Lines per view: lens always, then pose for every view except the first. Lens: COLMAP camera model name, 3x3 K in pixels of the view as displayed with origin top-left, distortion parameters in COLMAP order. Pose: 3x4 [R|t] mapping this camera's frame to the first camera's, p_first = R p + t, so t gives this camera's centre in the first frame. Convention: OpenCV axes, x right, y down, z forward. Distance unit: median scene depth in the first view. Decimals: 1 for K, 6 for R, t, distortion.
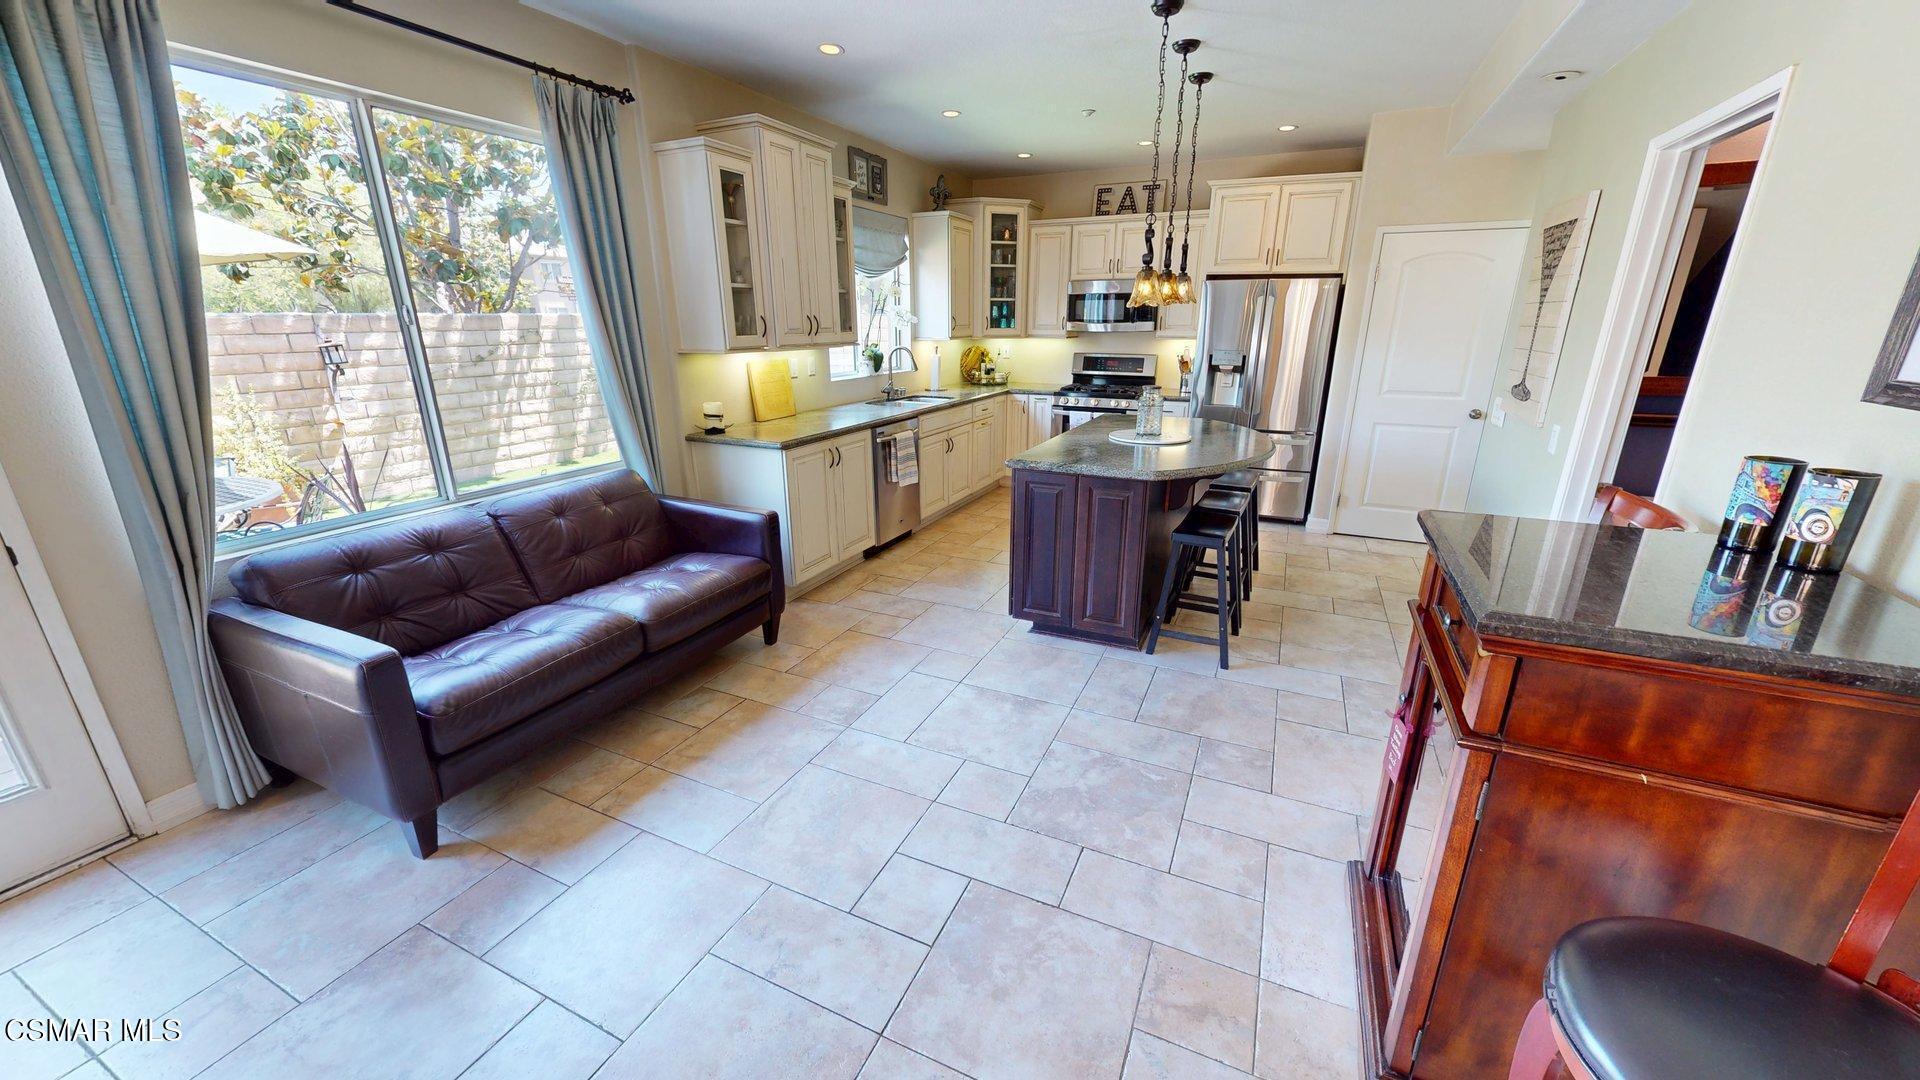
lens RADIAL K [[689.8, 0, 961.7], [0, 689.8, 539.0], [0, 0, 1]] dist [-0.005272, 0.000433]
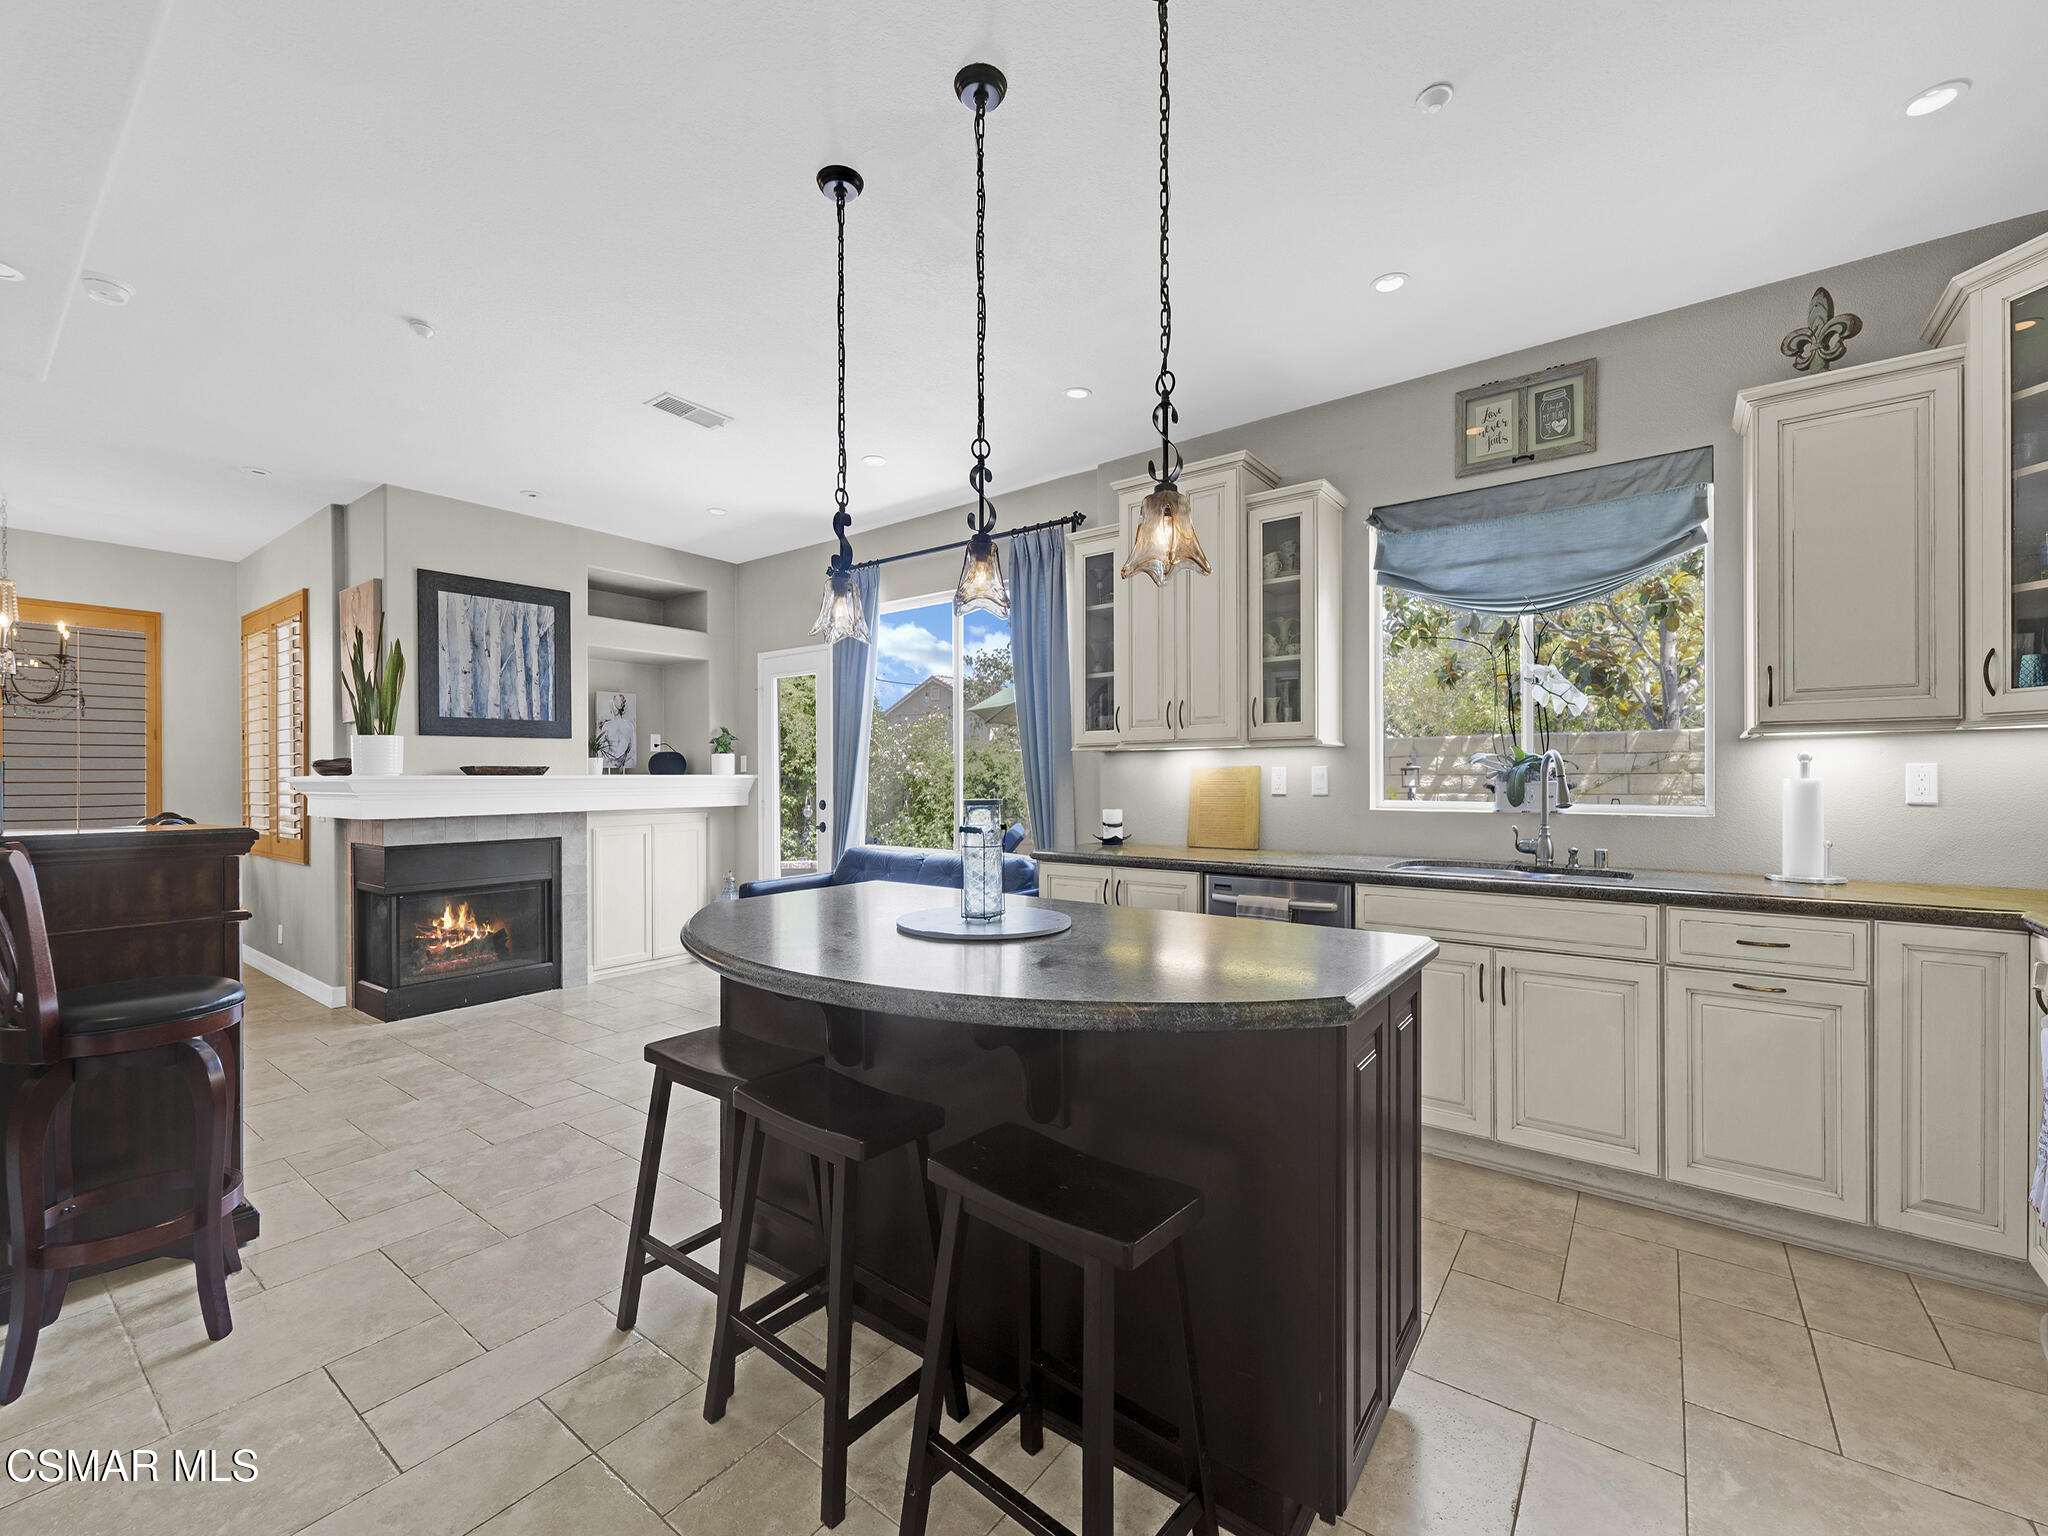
lens RADIAL K [[852.3, 0, 1015.8], [0, 852.3, 777.1], [0, 0, 1]] dist [0.003496, -0.001227]
pose [[-0.221045, -0.003883, -0.975256, 0.576580], [-0.302594, 0.950914, 0.064798, -0.225482], [0.927133, 0.309430, -0.211370, 0.927501]]
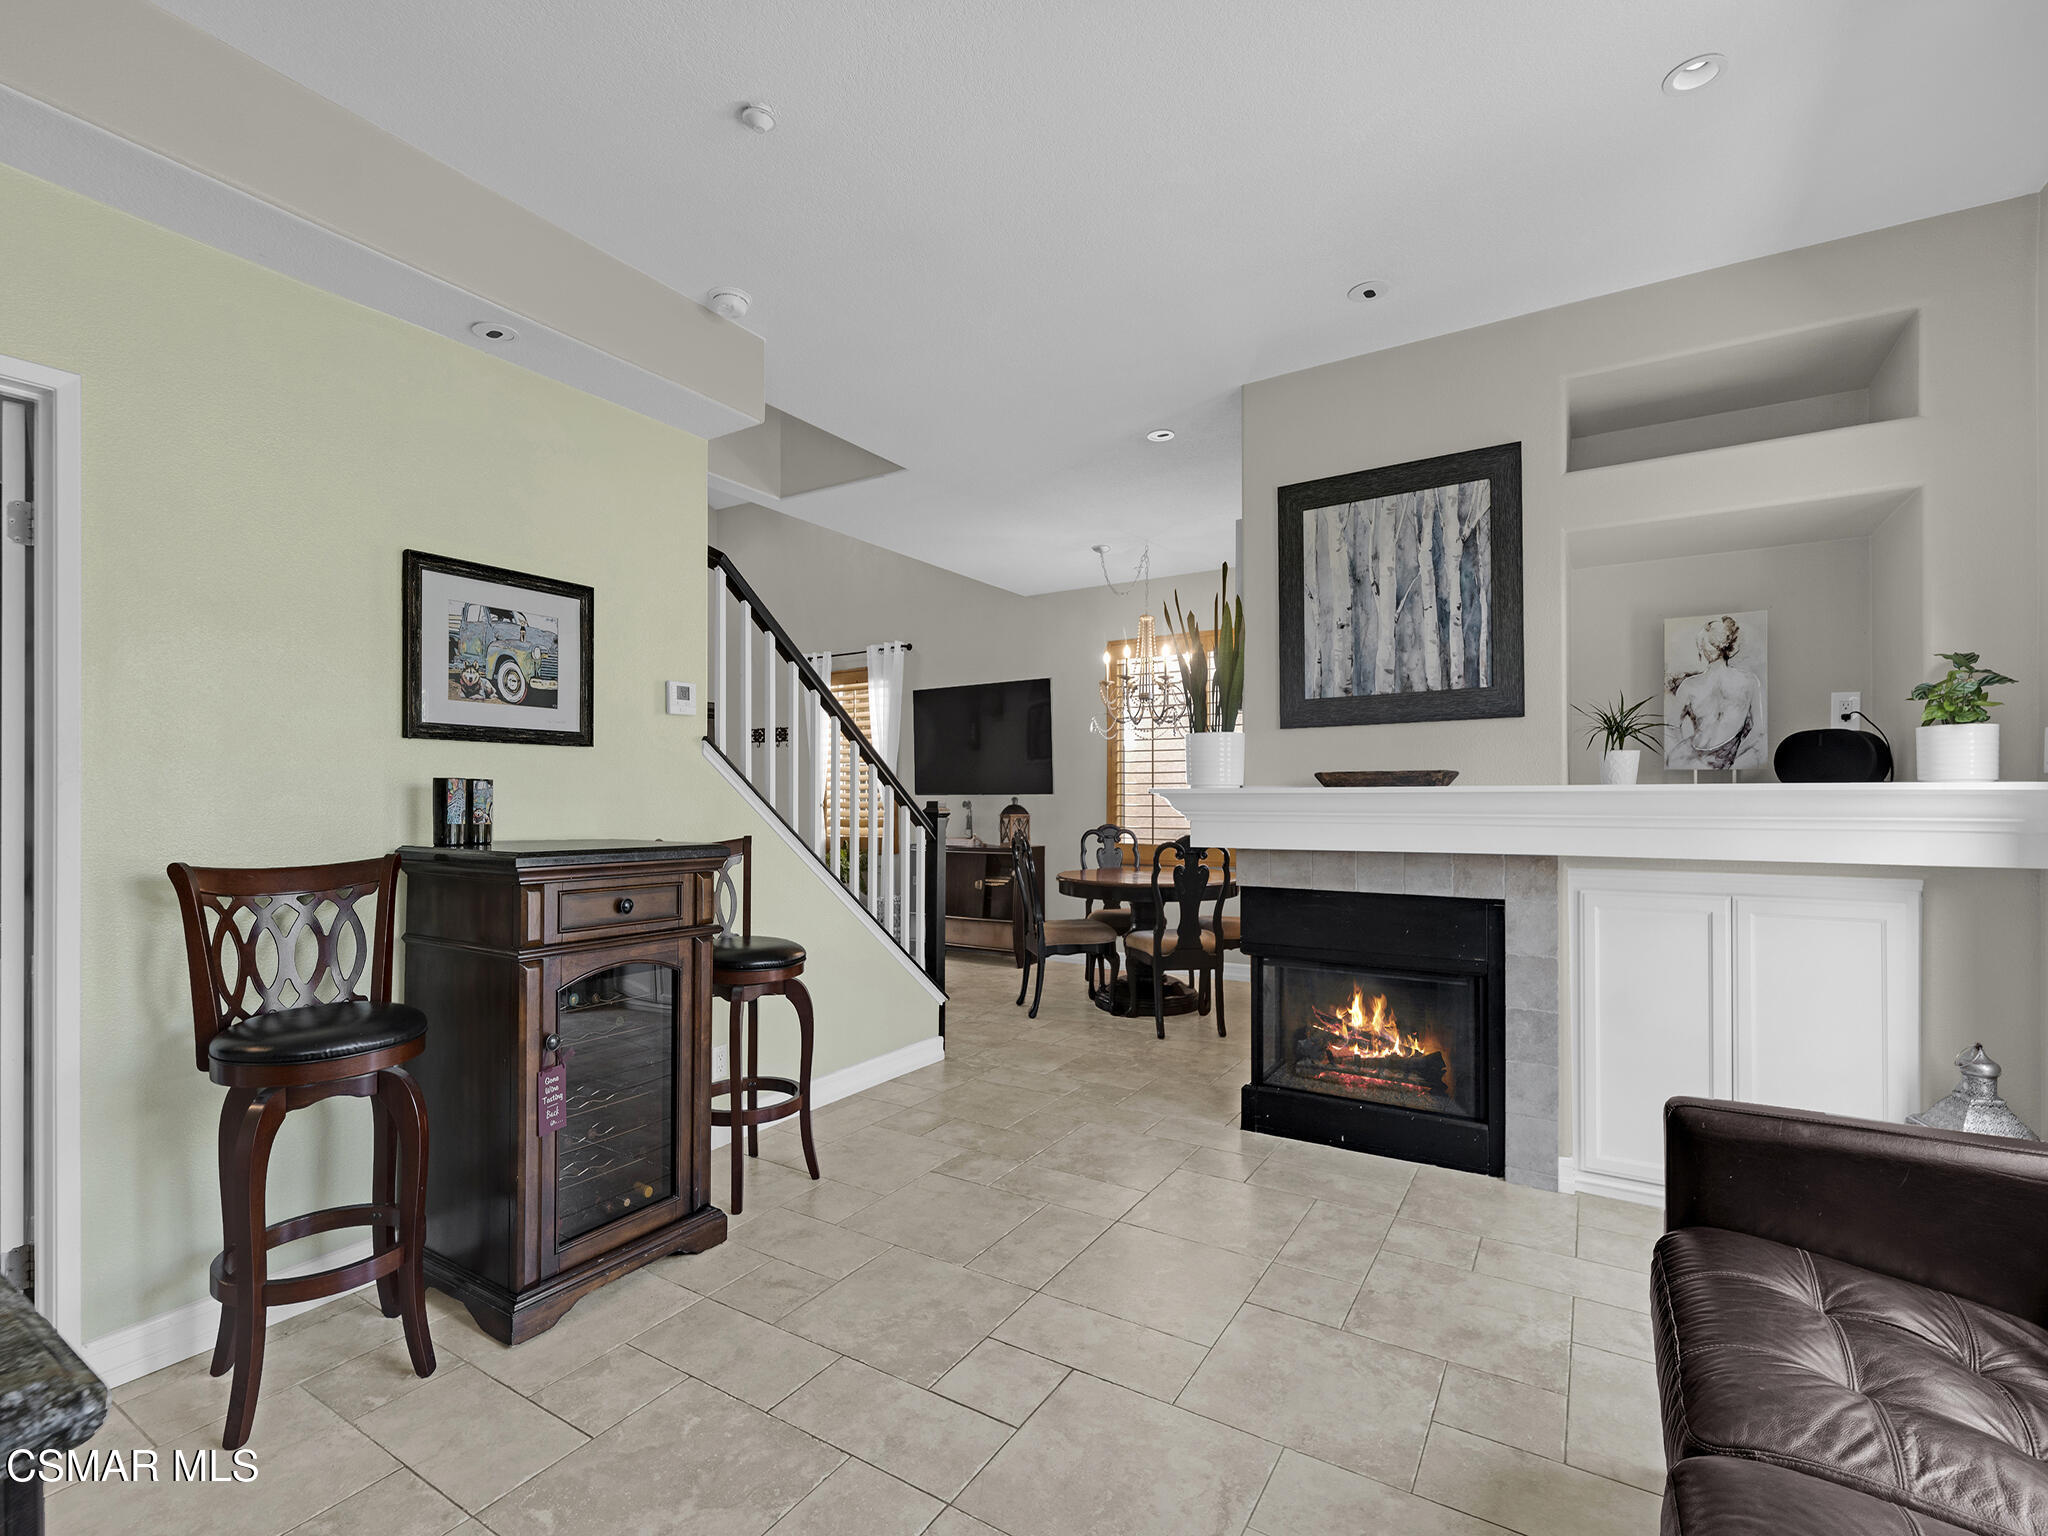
lens RADIAL K [[919.7, 0, 1015.1], [0, 919.7, 795.7], [0, 0, 1]] dist [0.001750, 0.000340]
pose [[-0.991303, -0.002537, 0.131575, -0.091090], [0.038706, 0.949971, 0.309930, -0.185734], [-0.125778, 0.312327, -0.941611, 0.803804]]
